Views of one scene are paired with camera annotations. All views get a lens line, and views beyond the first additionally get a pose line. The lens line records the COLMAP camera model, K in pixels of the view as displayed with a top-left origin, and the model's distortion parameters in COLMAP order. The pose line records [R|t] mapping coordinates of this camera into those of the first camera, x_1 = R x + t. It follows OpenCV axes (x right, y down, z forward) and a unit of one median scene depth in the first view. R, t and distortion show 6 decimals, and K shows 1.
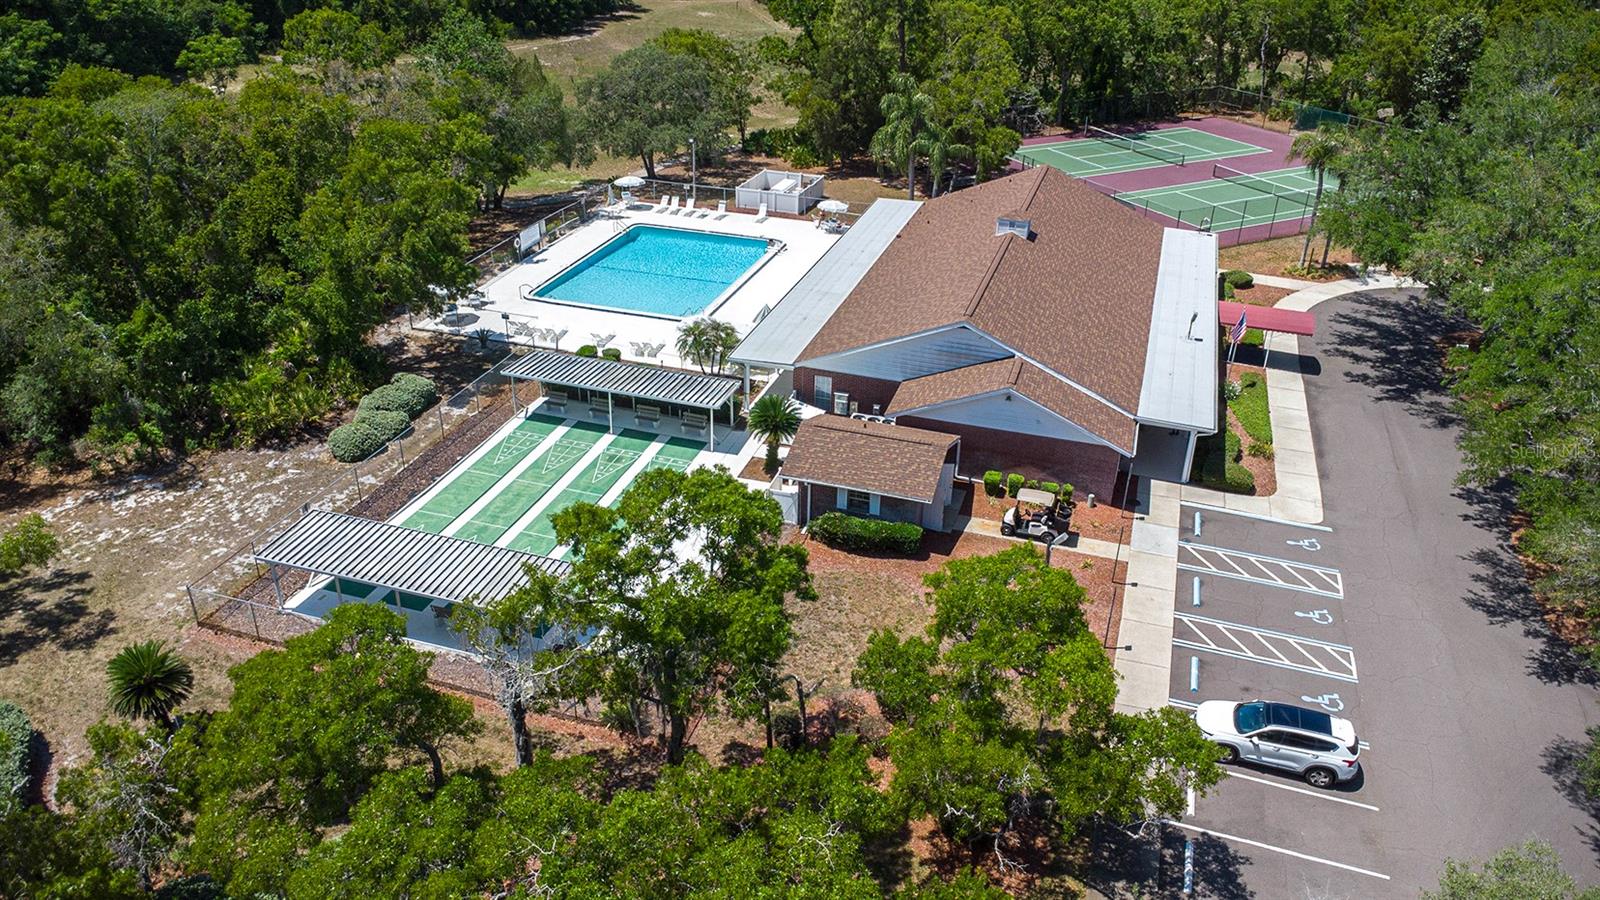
lens RADIAL K [[1101.1, 0, 794.2], [0, 1101.1, 445.3], [0, 0, 1]] dist [-0.040999, -0.009556]
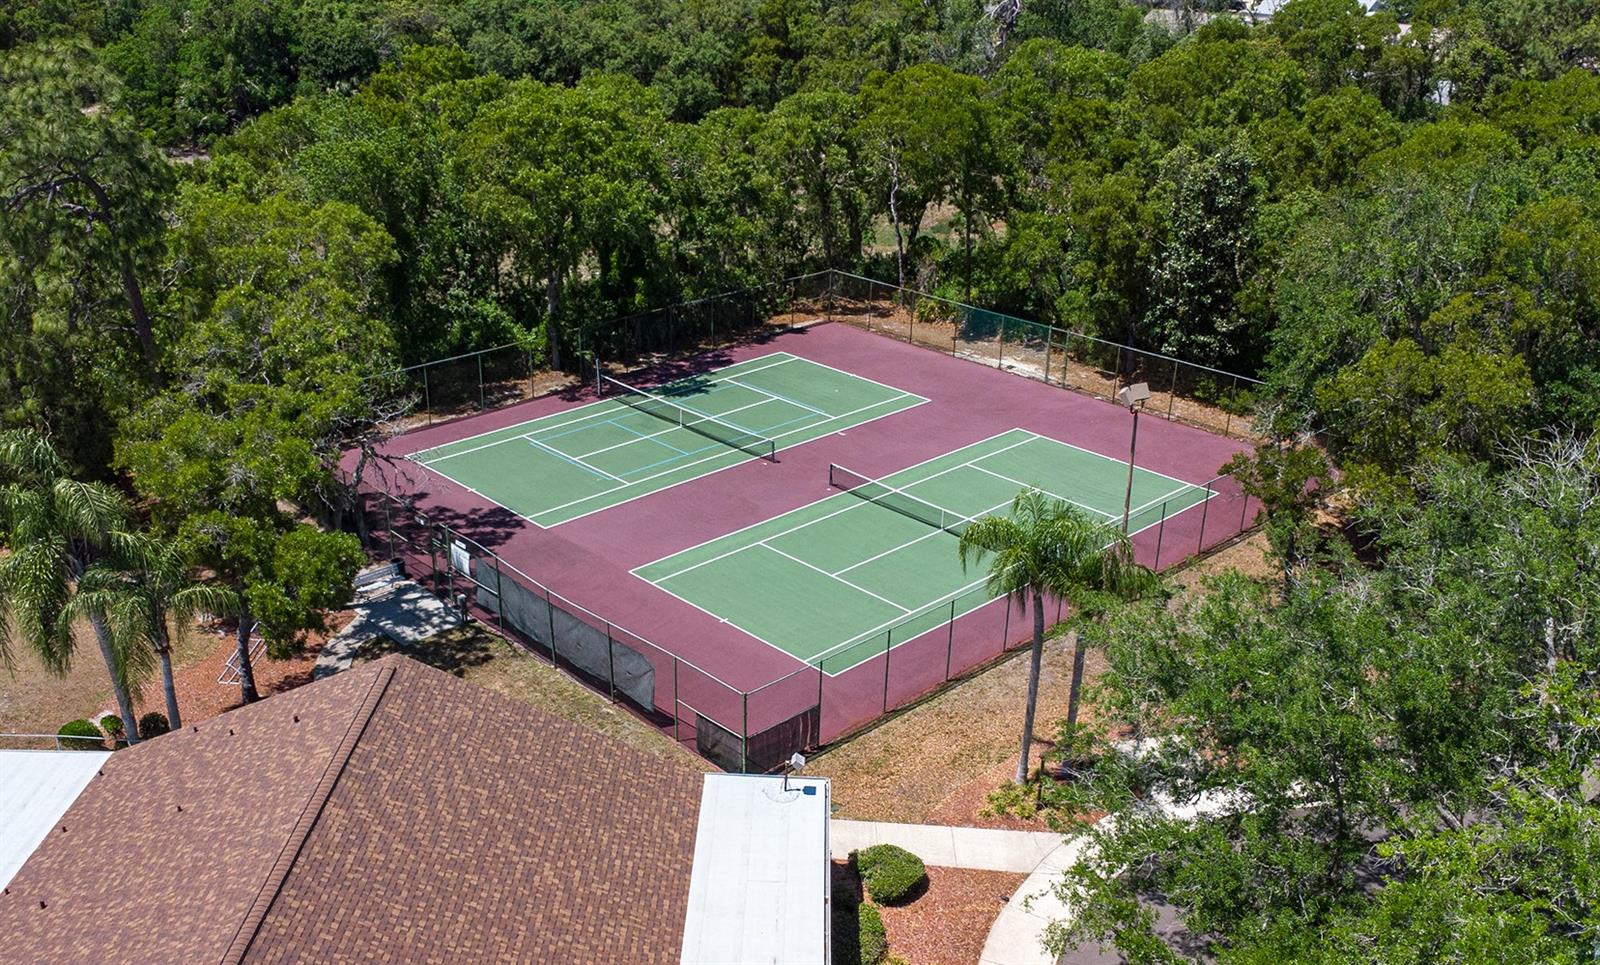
lens RADIAL K [[1421.2, 0, 801.5], [0, 1421.2, 488.1], [0, 0, 1]] dist [0.036846, 0.008177]
pose [[0.950938, -0.112941, 0.288029, 0.155966], [0.137566, 0.988246, -0.066670, -0.178694], [-0.277114, 0.103022, 0.955298, 0.315216]]
